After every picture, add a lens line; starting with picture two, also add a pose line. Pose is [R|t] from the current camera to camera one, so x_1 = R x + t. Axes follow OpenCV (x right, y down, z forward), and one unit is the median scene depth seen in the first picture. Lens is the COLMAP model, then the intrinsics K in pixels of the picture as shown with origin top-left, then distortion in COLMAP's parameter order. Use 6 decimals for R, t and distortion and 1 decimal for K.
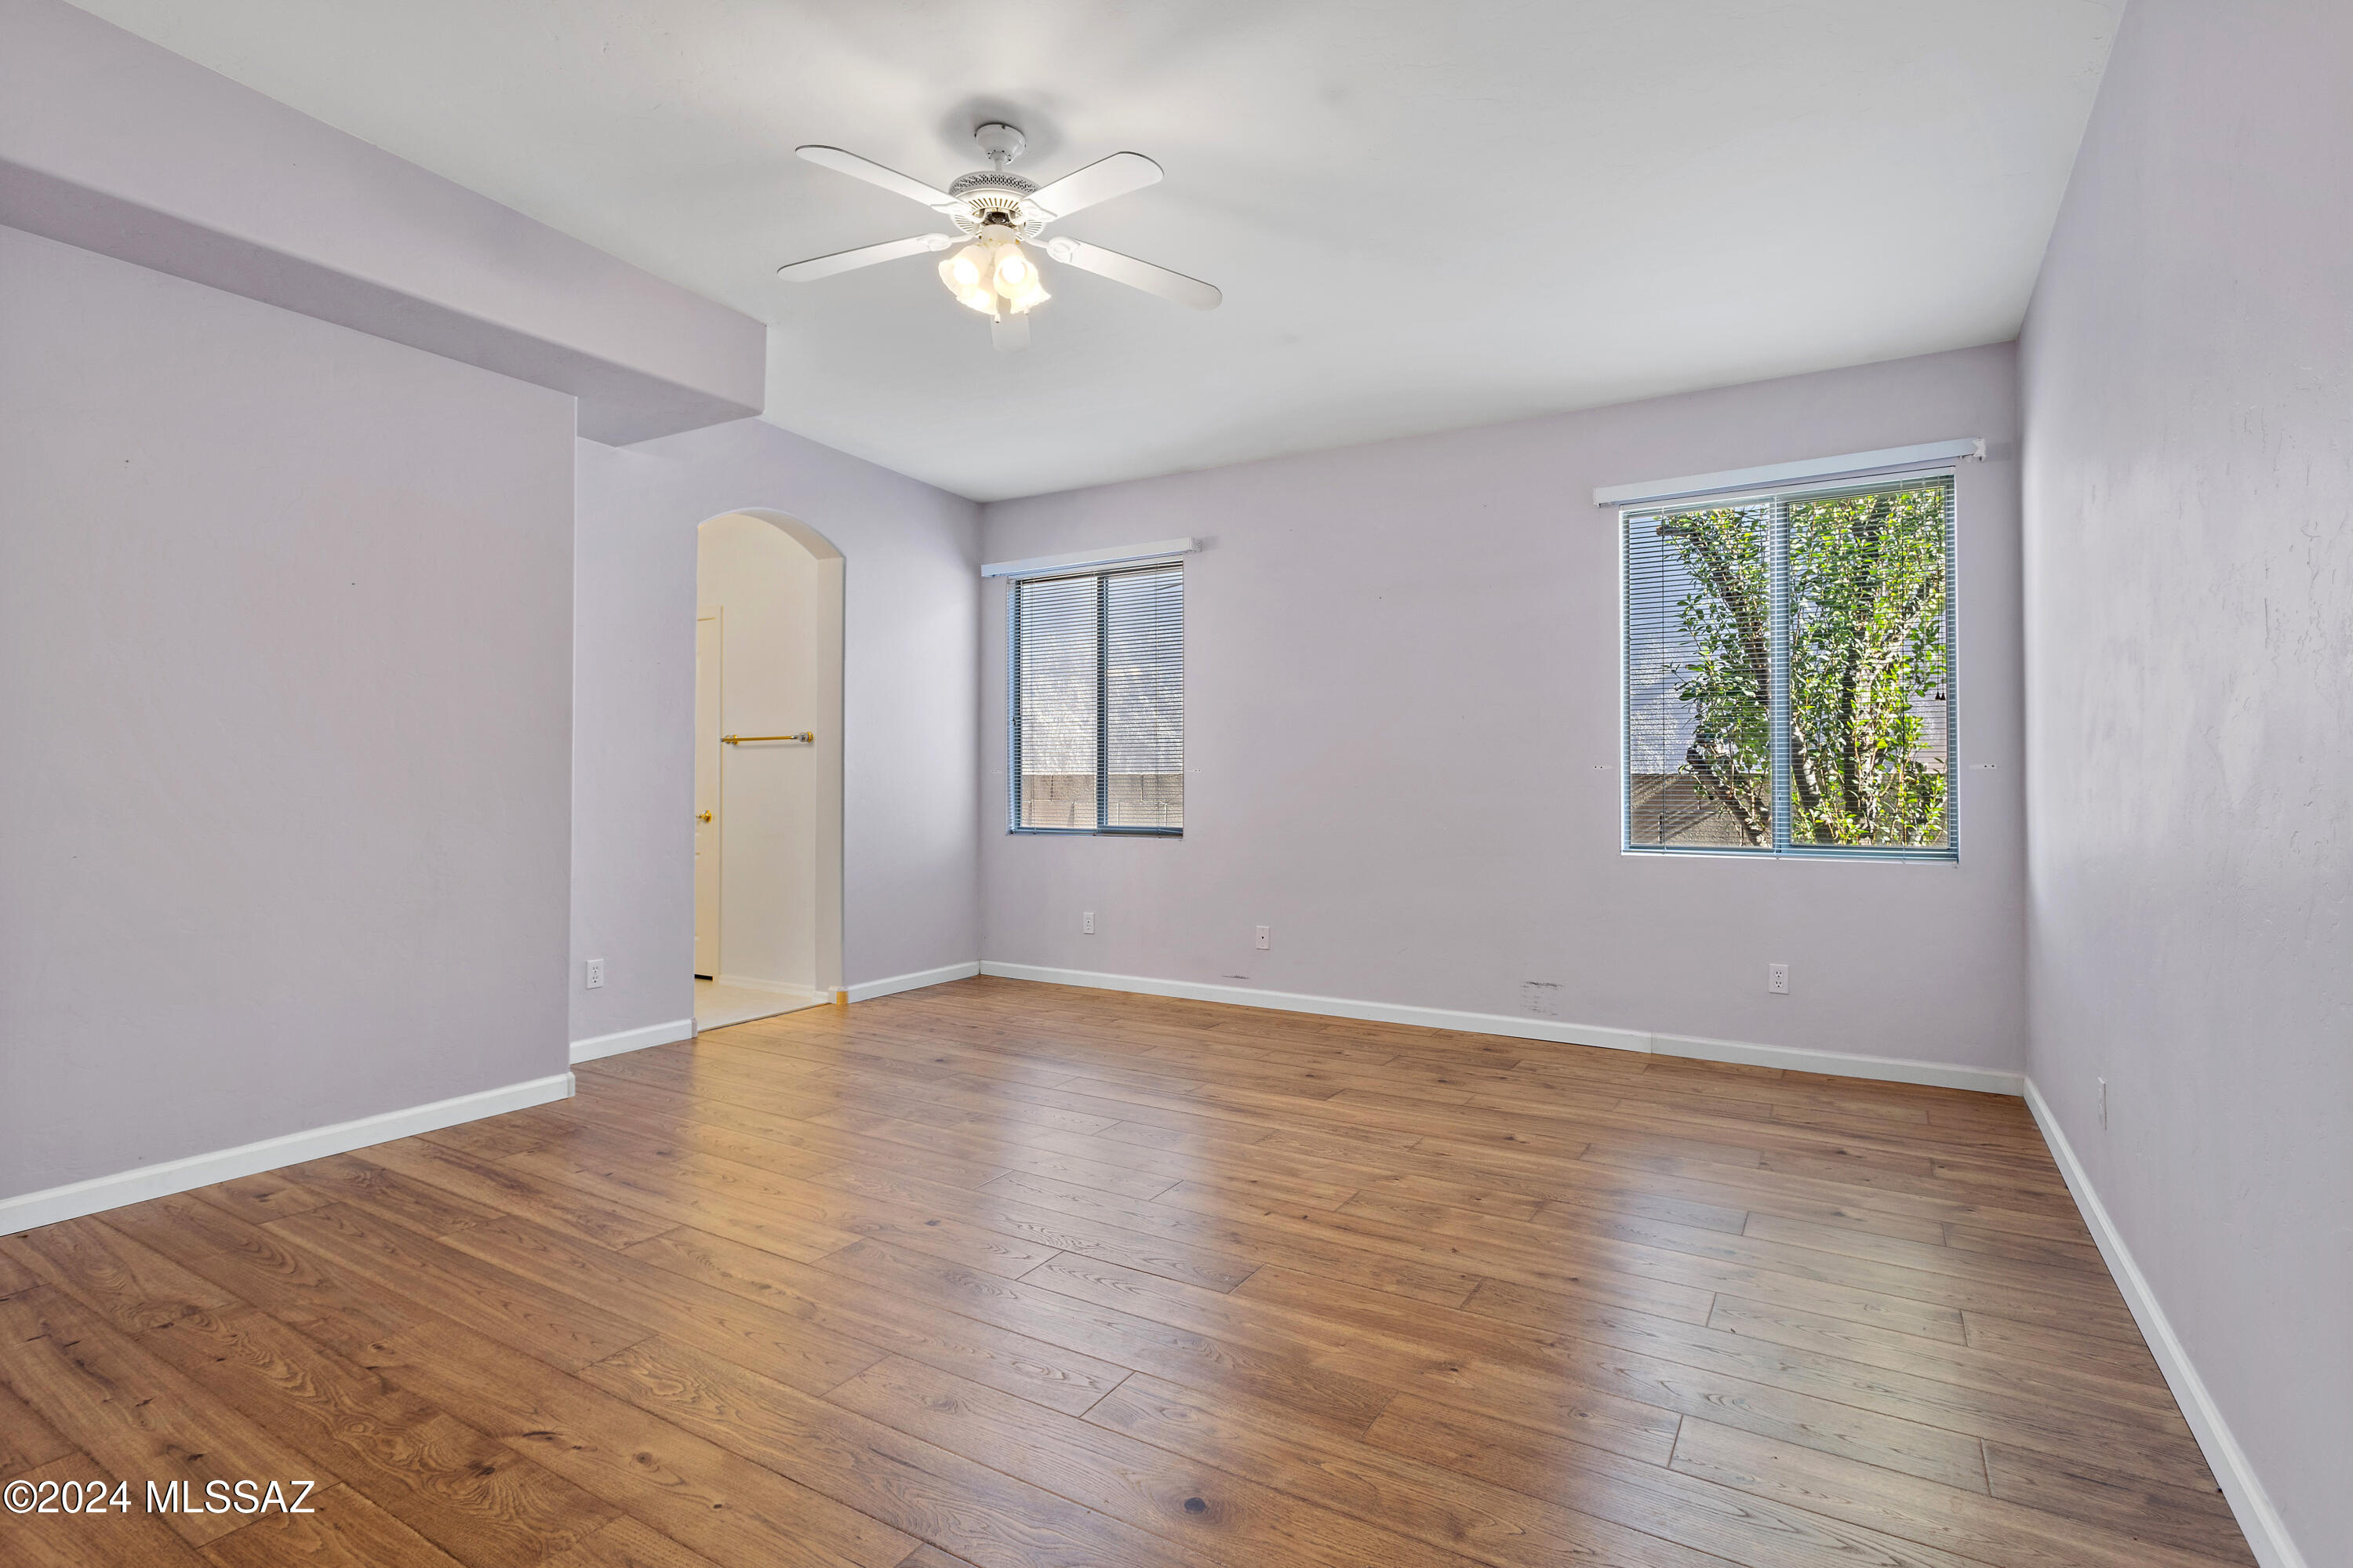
lens RADIAL K [[1141.5, 0, 1176.5], [0, 1141.5, 784.0], [0, 0, 1]] dist [-0.000125, 0.000233]
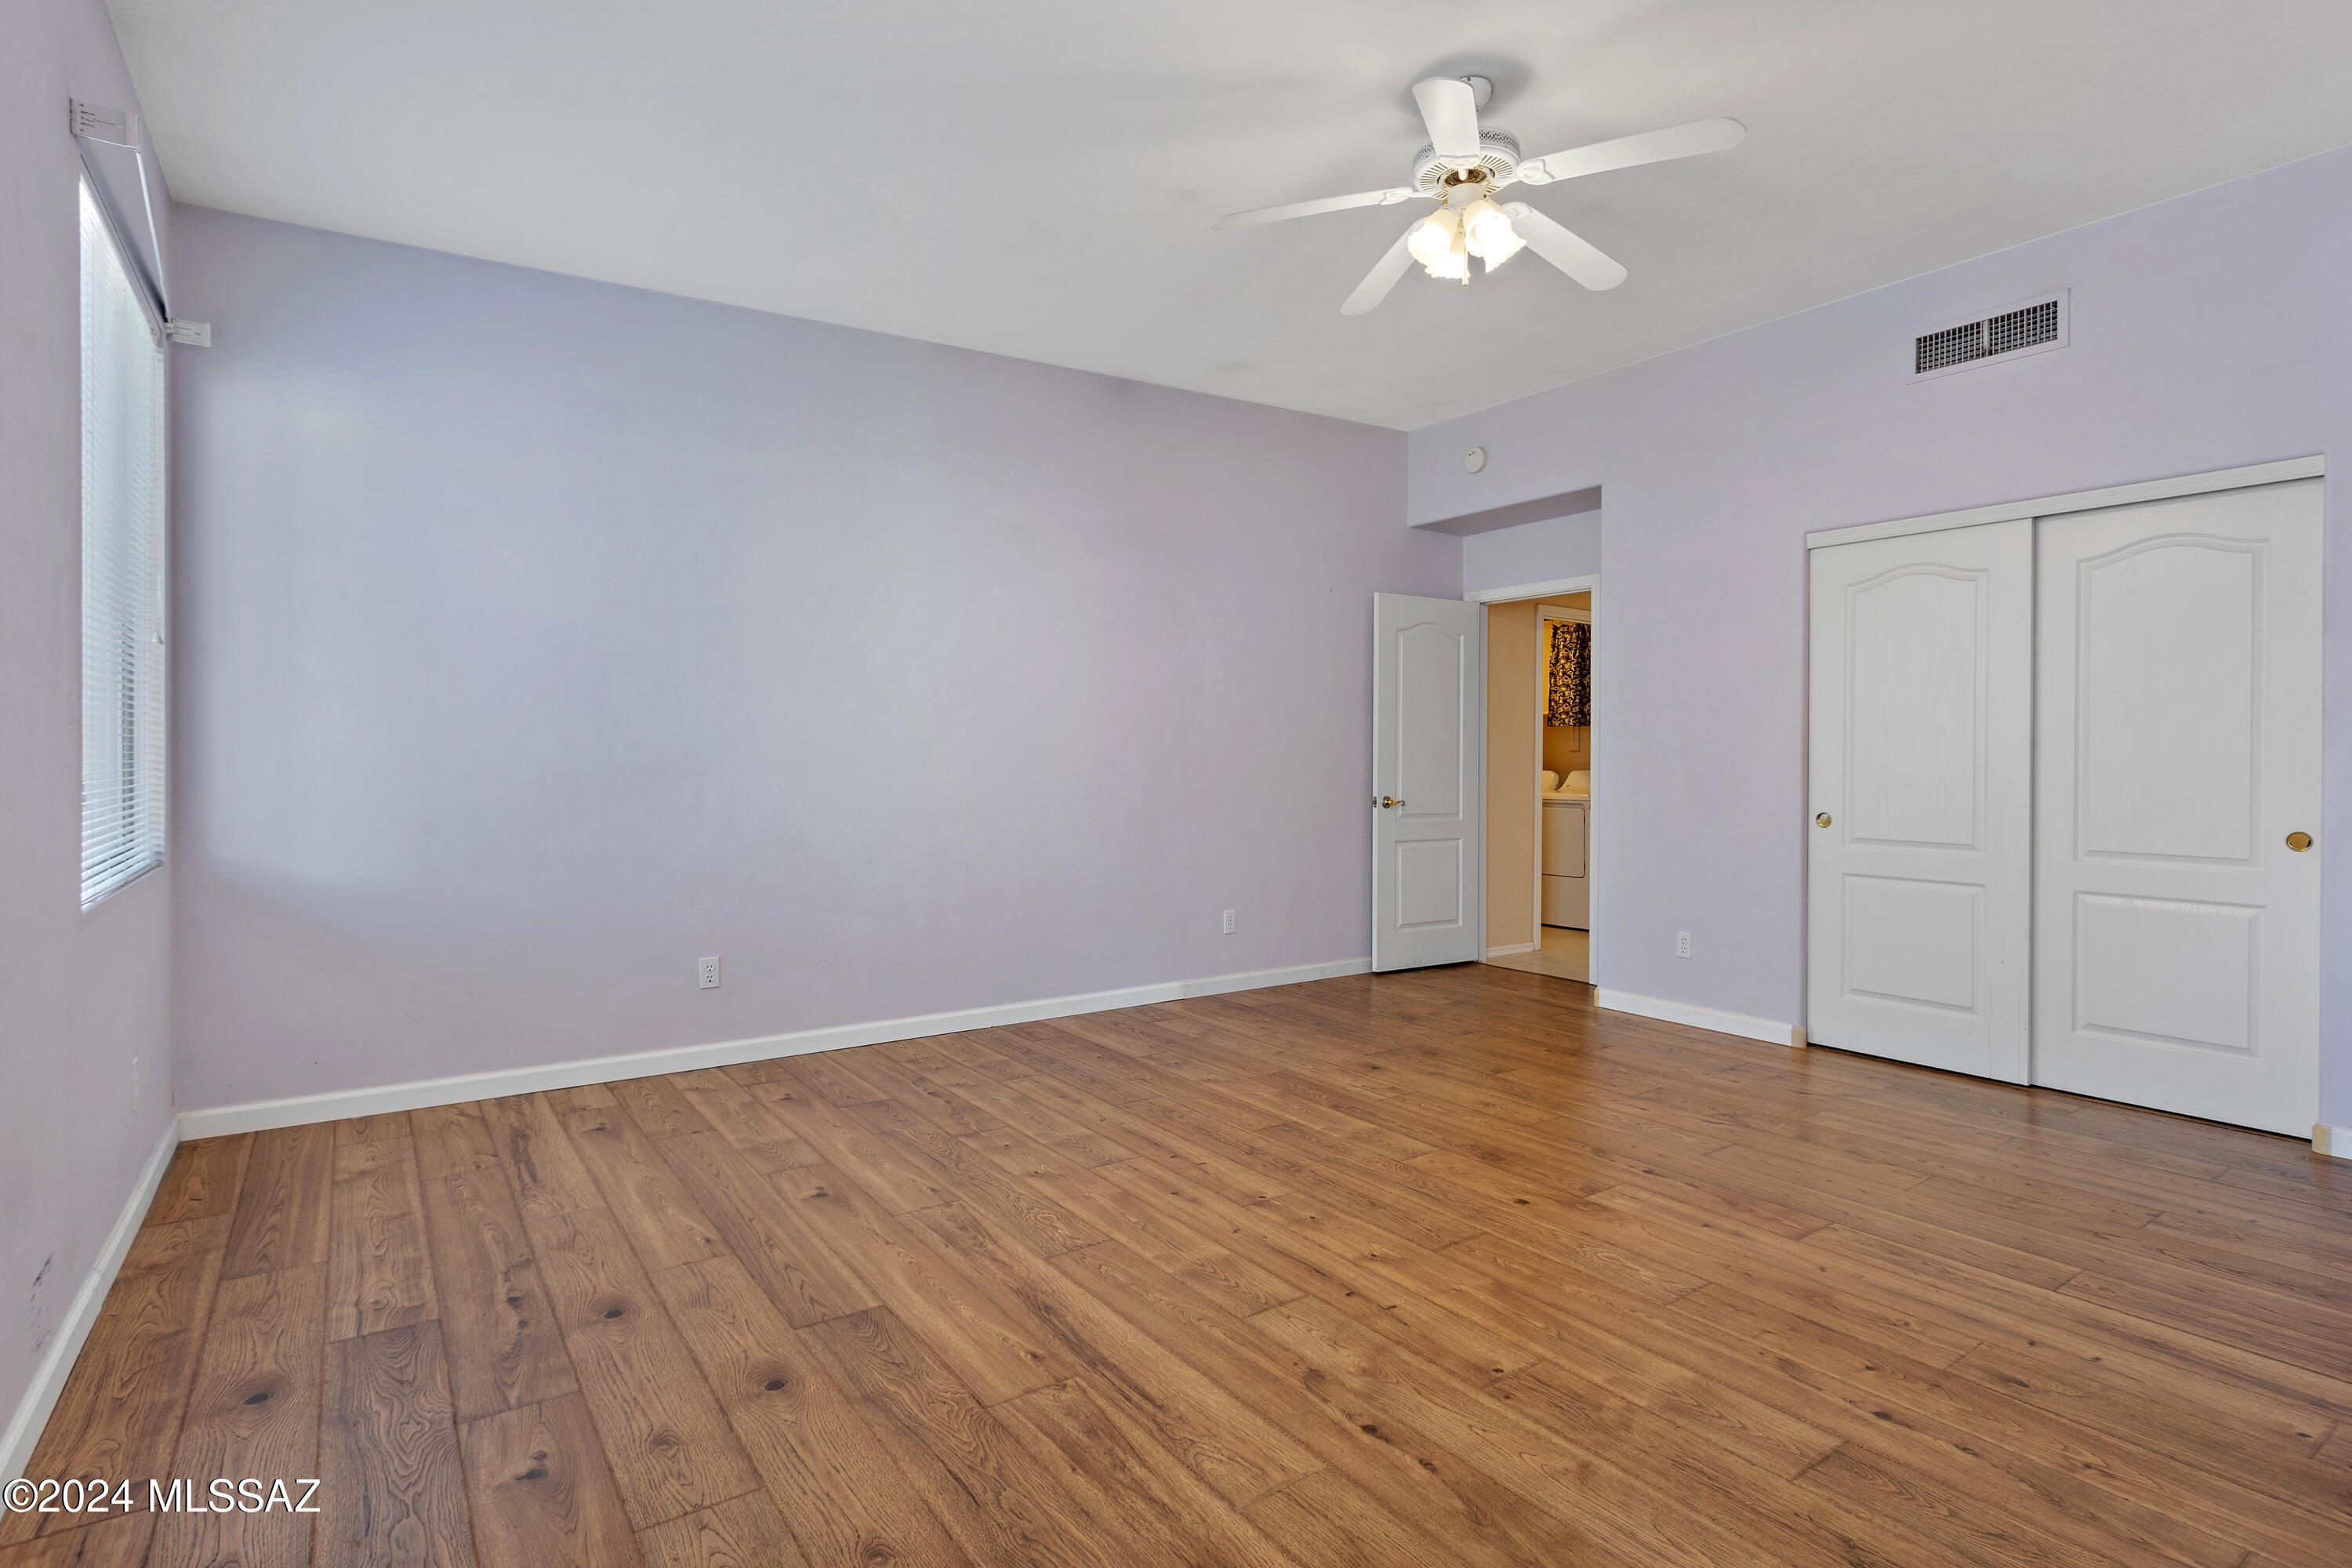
lens RADIAL K [[1141.0, 0, 1176.0], [0, 1141.0, 784.0], [0, 0, 1]] dist [-0.000125, 0.000233]
pose [[-0.918158, -0.013890, 0.395972, -0.312783], [-0.004791, 0.999702, 0.023957, -0.007480], [-0.396186, 0.020099, -0.917950, 1.949953]]
